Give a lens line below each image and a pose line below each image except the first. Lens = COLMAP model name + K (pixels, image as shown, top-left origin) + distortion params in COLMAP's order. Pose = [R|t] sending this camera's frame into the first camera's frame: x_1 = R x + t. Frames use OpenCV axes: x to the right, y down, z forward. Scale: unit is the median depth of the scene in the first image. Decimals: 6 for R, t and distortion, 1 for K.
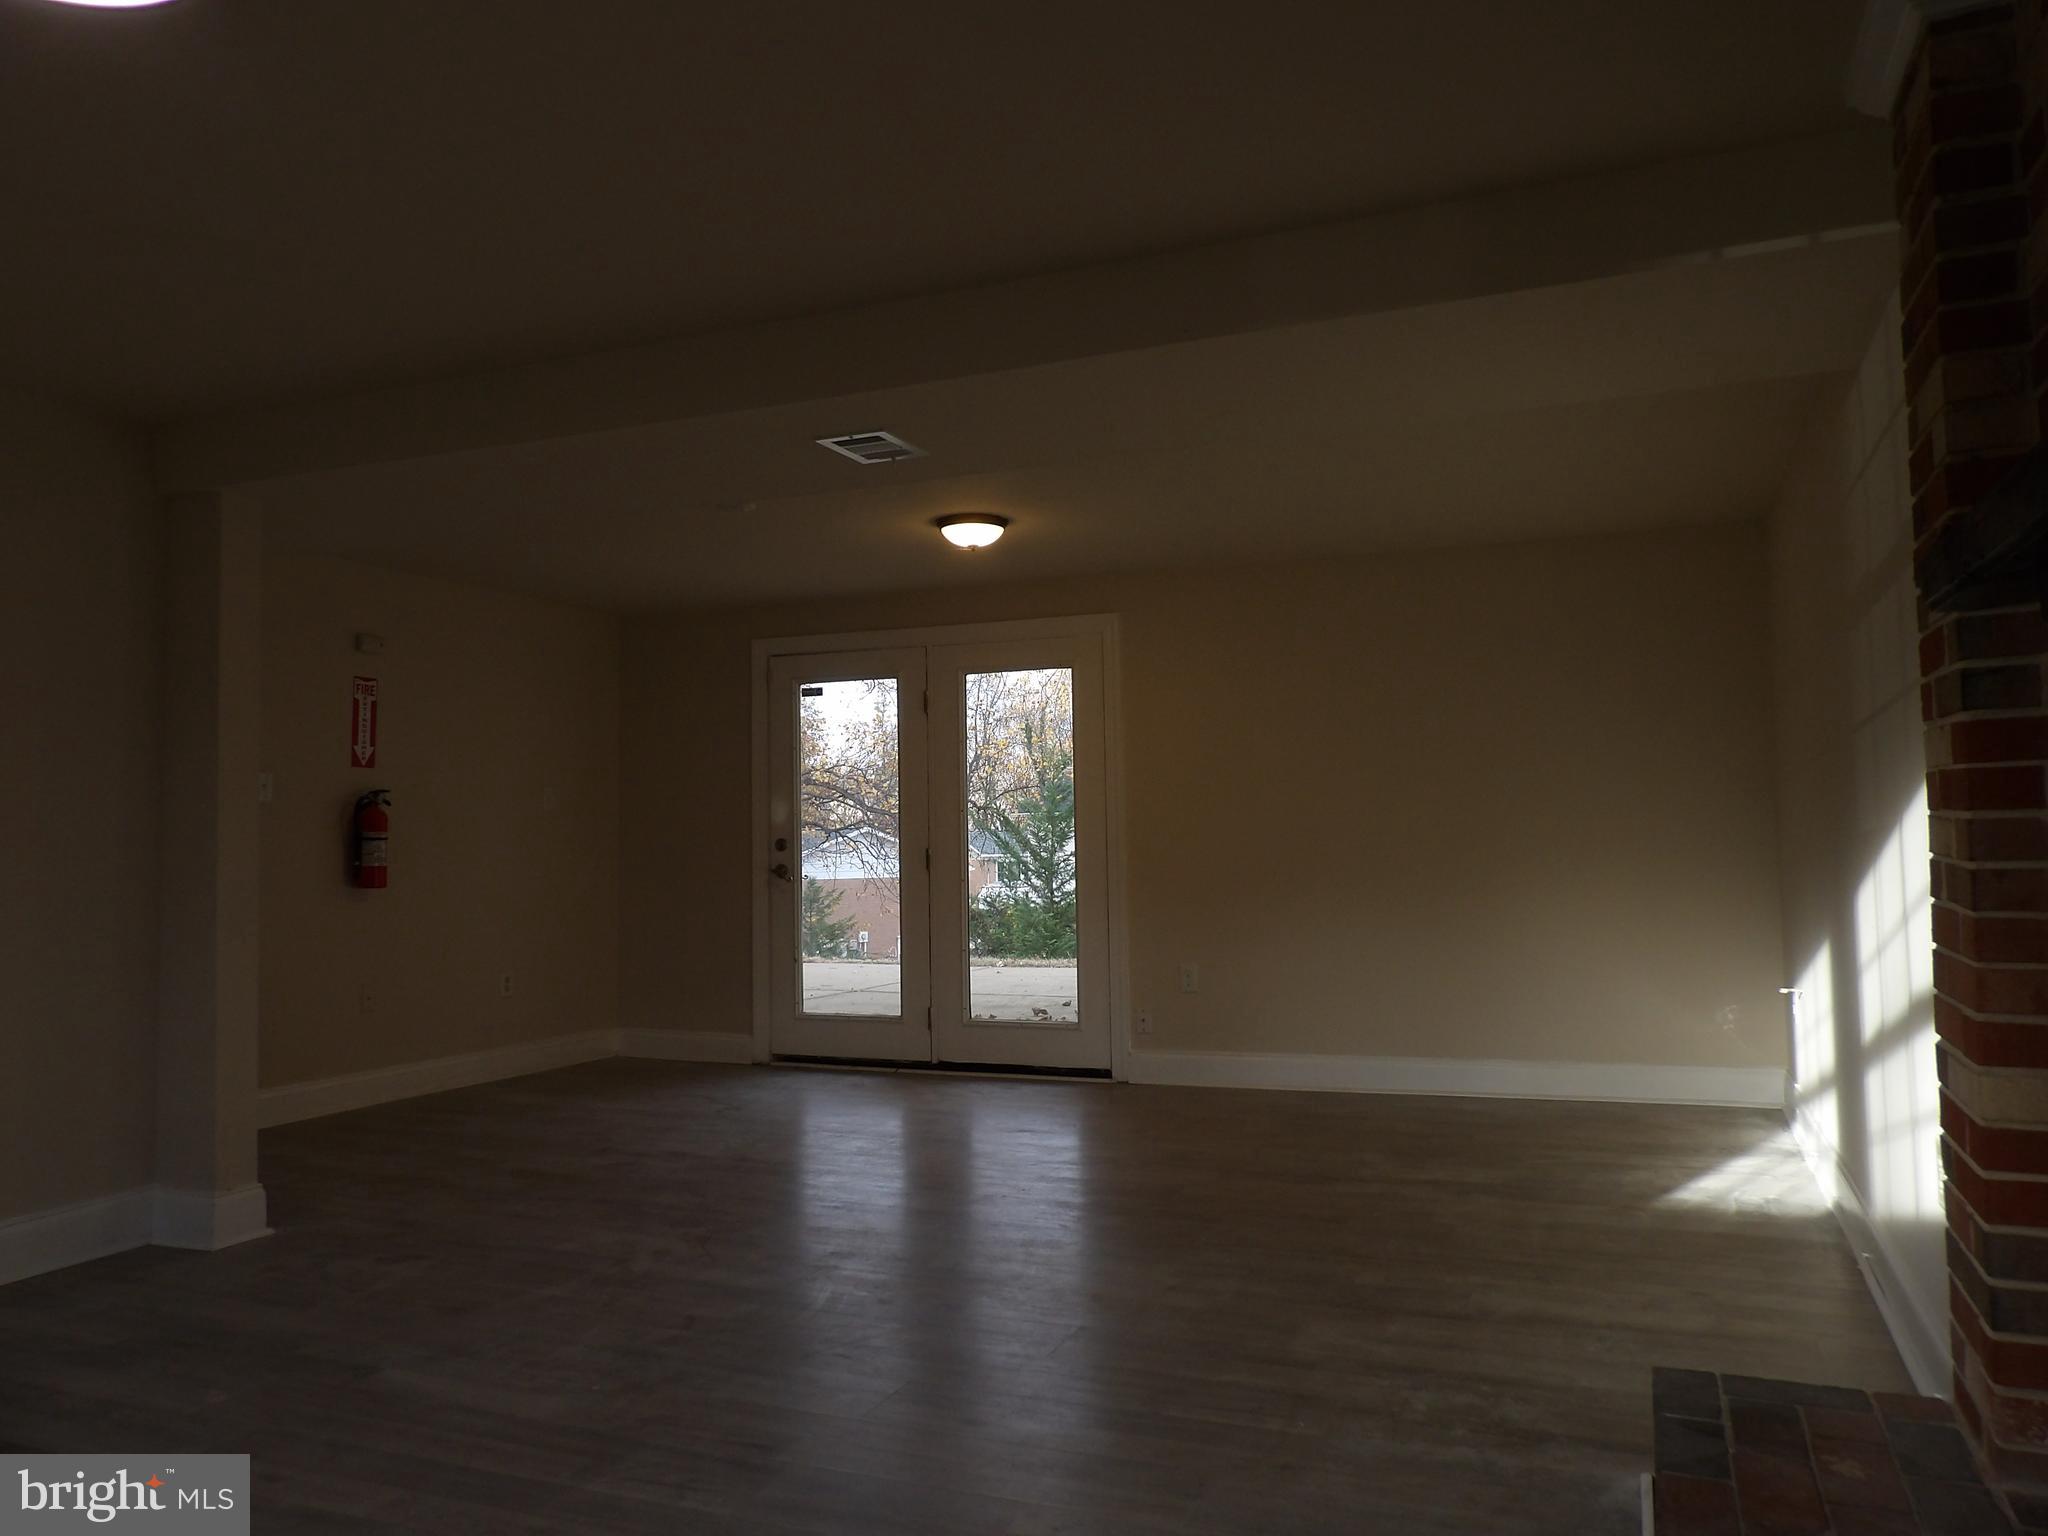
lens RADIAL K [[1465.5, 0, 1039.0], [0, 1465.5, 748.2], [0, 0, 1]] dist [-0.036631, 0.052770]
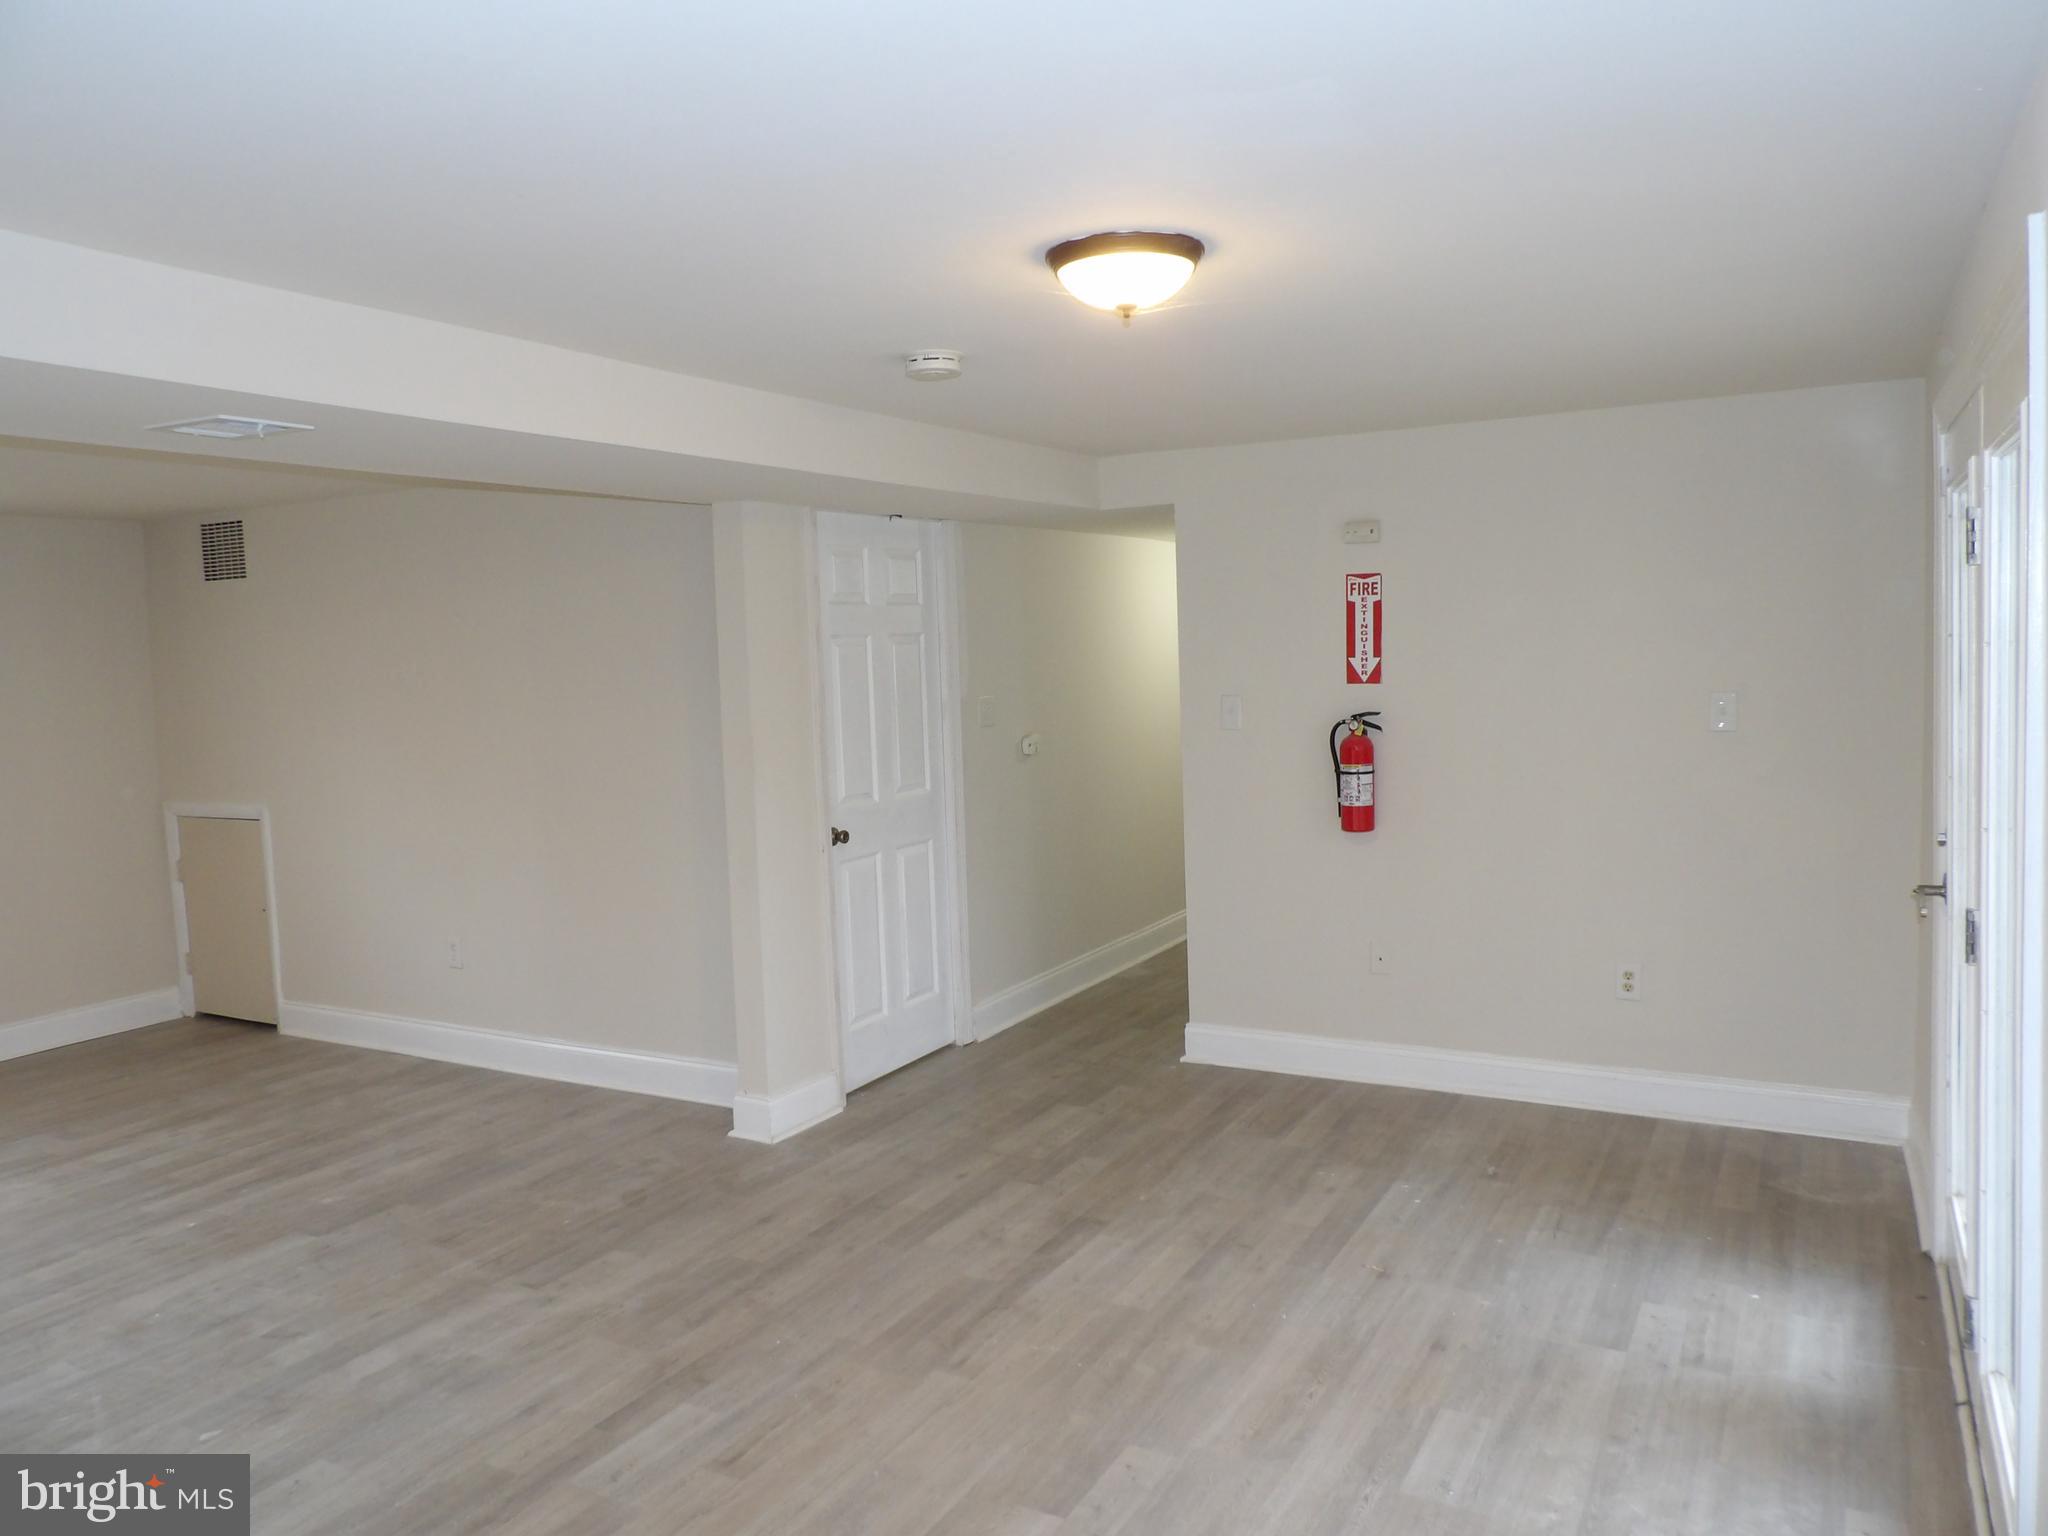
lens RADIAL K [[1465.5, 0, 1039.0], [0, 1465.5, 748.2], [0, 0, 1]] dist [-0.036631, 0.052770]
pose [[-0.106617, 0.089027, -0.990307, 0.381656], [0.096998, 0.992164, 0.078751, -0.033684], [0.989558, -0.087661, -0.114417, 0.907133]]
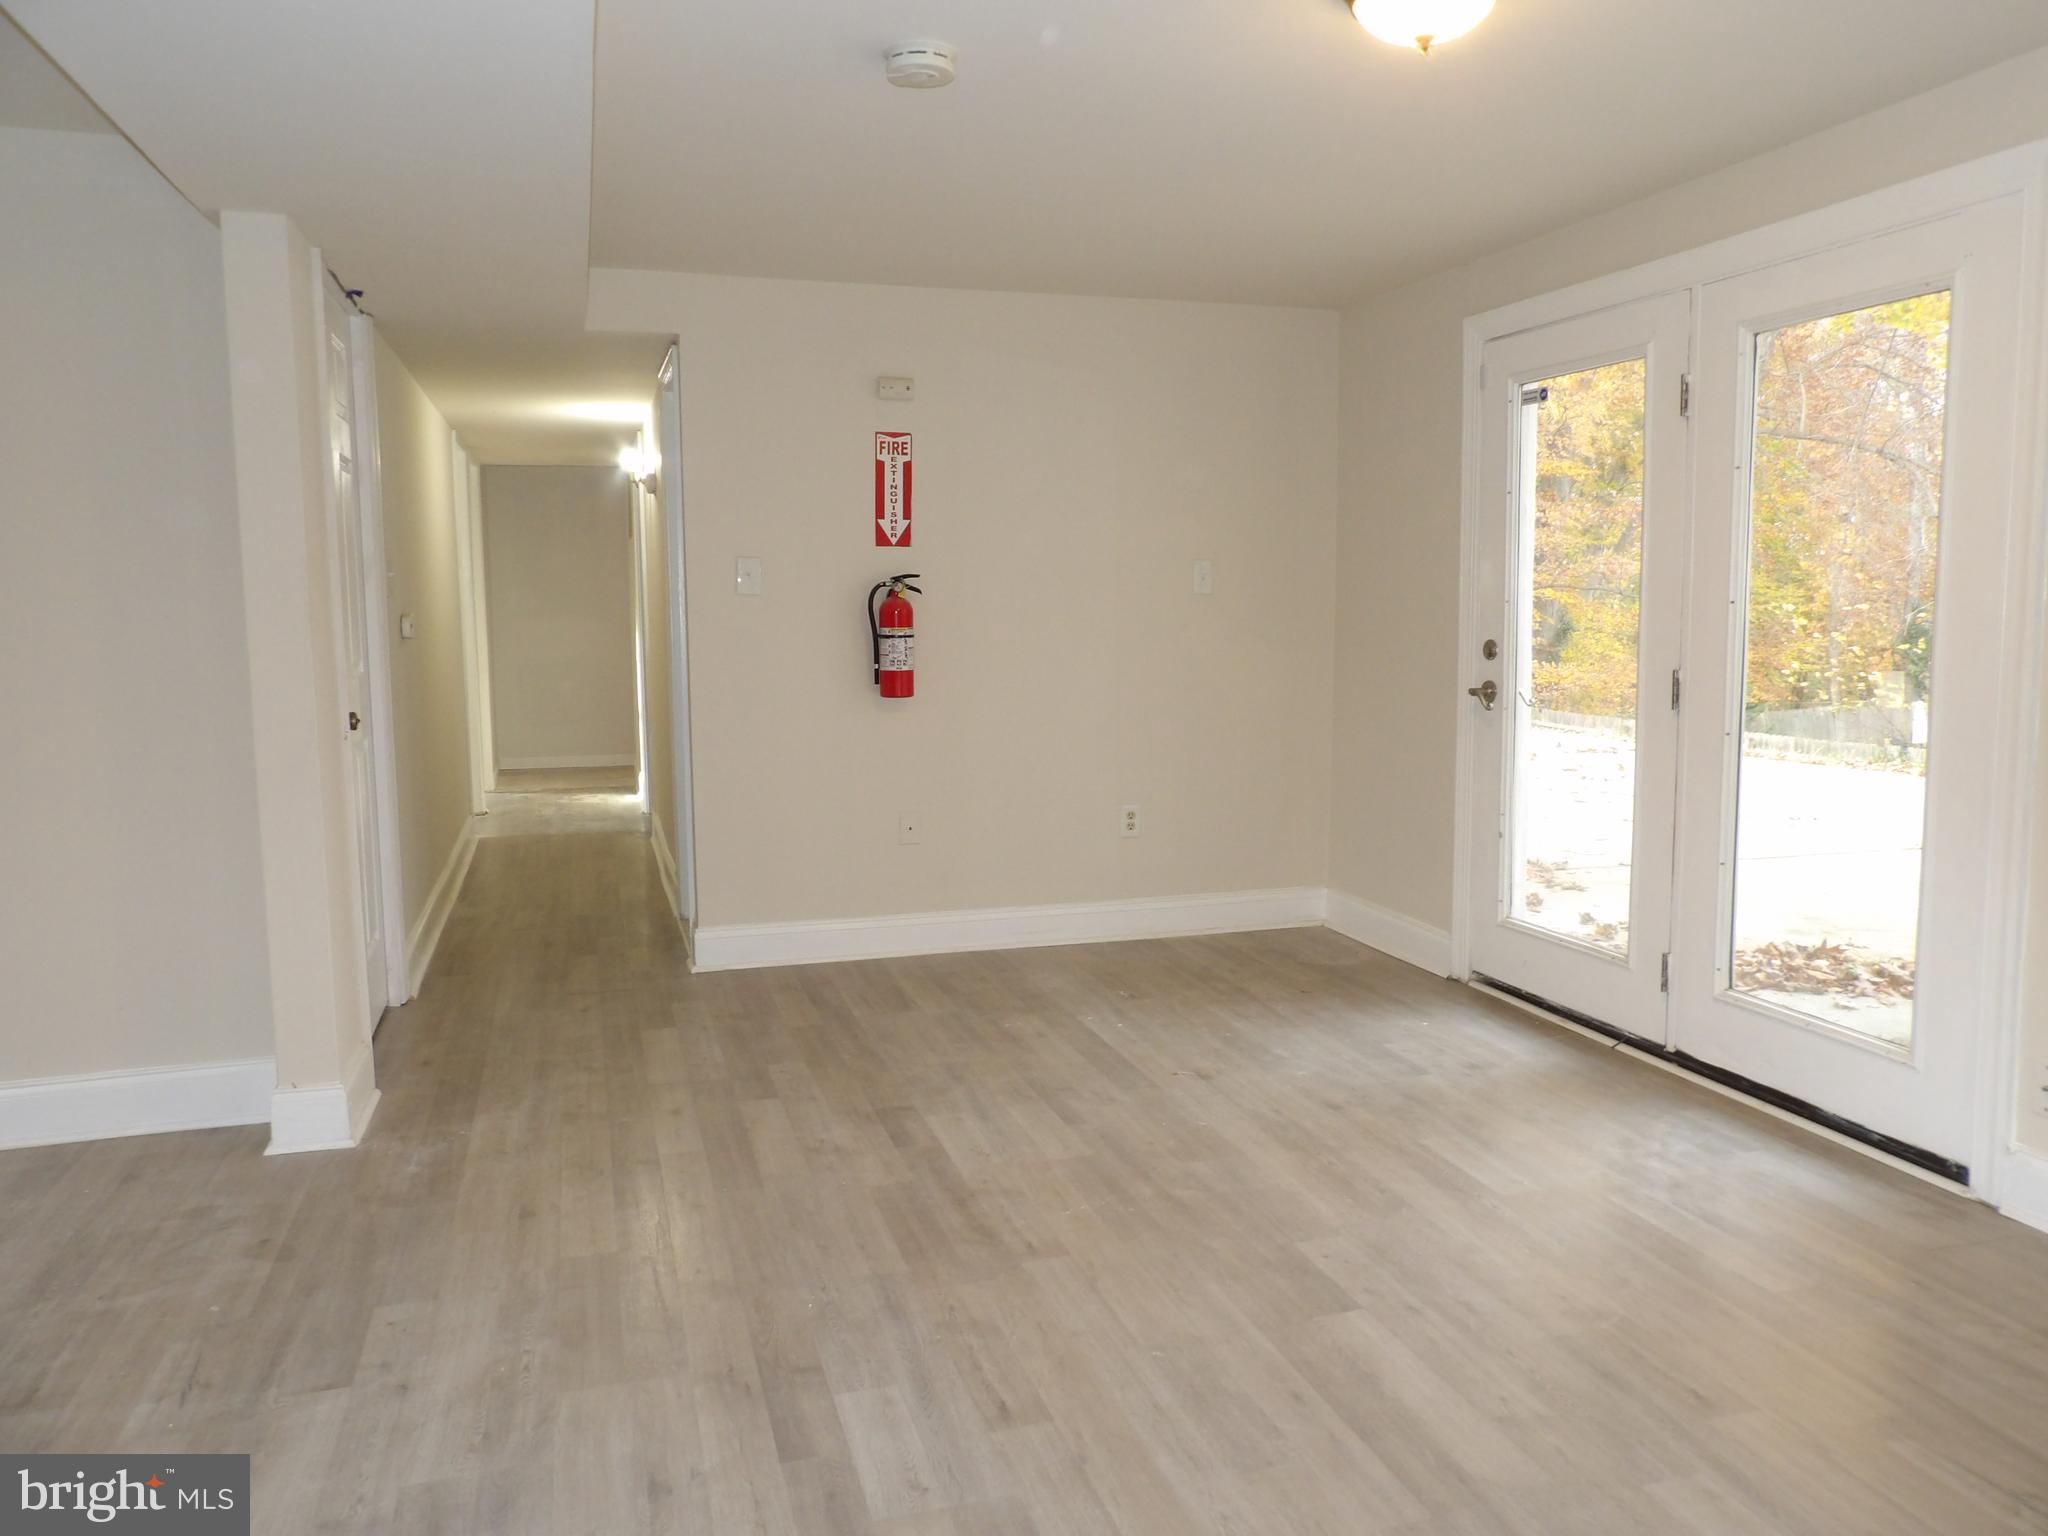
lens RADIAL K [[1462.3, 0, 1045.5], [0, 1462.3, 750.1], [0, 0, 1]] dist [0.001561, 0.003164]
pose [[0.646947, 0.085849, -0.757687, 0.212682], [0.044940, 0.987623, 0.150273, 0.006693], [0.761210, -0.131269, 0.635082, 0.534386]]
